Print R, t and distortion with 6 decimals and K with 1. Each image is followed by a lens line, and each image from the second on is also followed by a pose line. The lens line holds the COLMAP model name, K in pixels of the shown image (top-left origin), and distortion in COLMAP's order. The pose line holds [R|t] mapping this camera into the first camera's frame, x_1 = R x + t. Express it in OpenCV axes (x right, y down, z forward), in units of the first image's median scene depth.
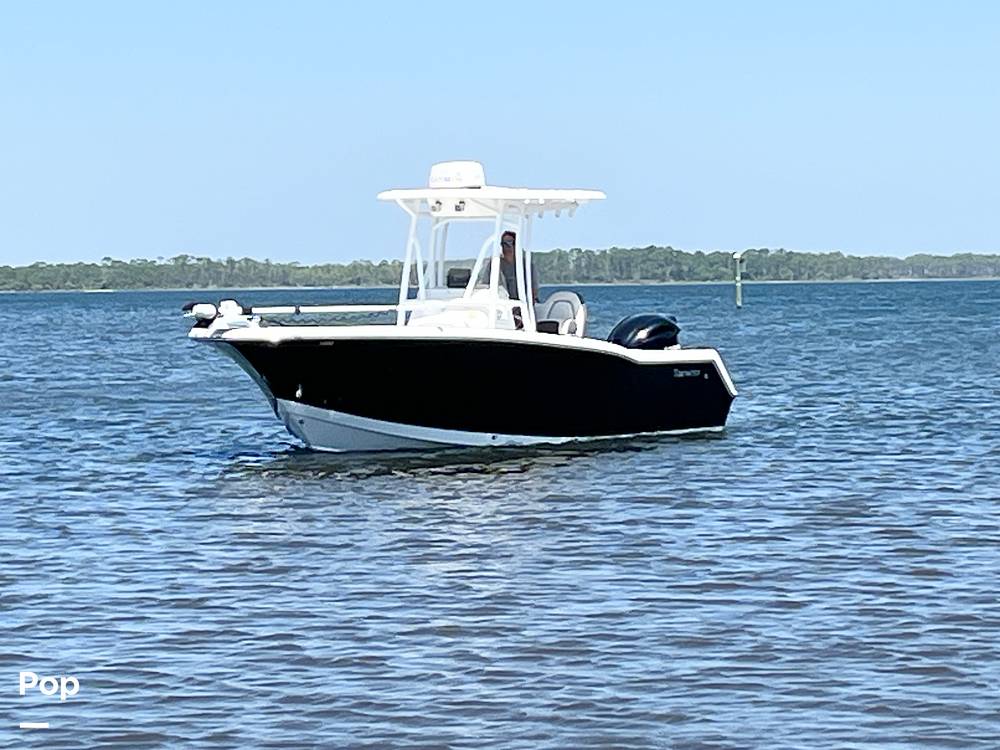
lens RADIAL K [[3728.9, 0, 499.9], [0, 3728.9, 374.5], [0, 0, 1]] dist [-0.179777, 0.000000]
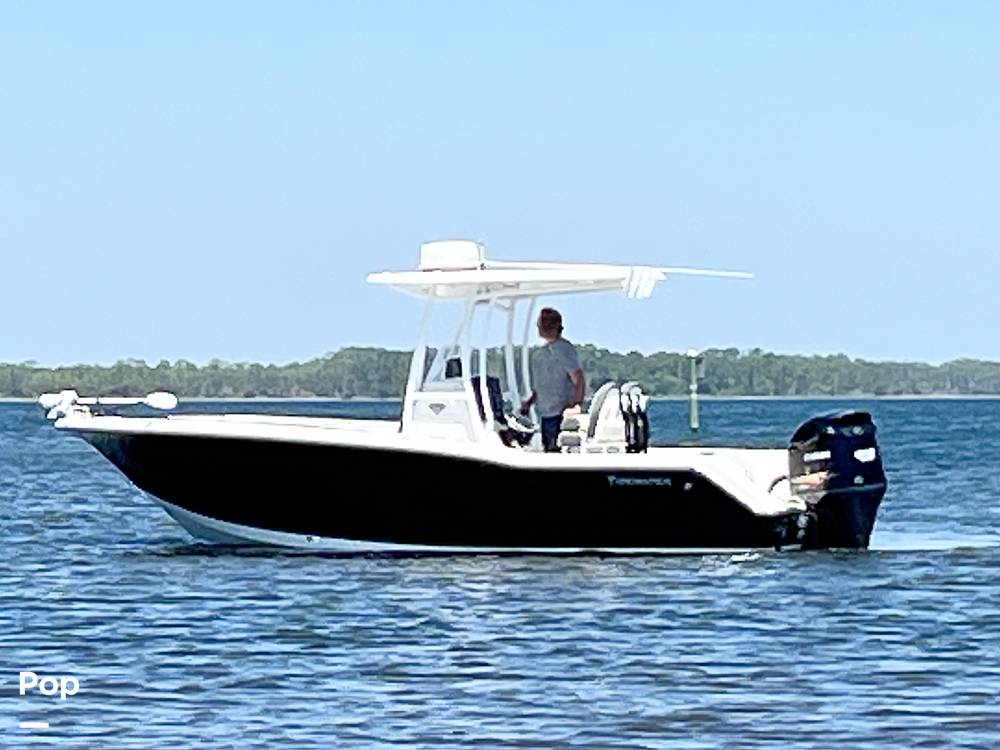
lens RADIAL K [[3794.0, 0, 500.0], [0, 3794.0, 374.8], [0, 0, 1]] dist [-0.307723, 0.000000]
pose [[0.999807, 0.010247, -0.016778, 0.040736], [-0.010652, 0.999651, -0.024188, -0.011965], [0.016524, 0.024362, 0.999567, 0.314915]]
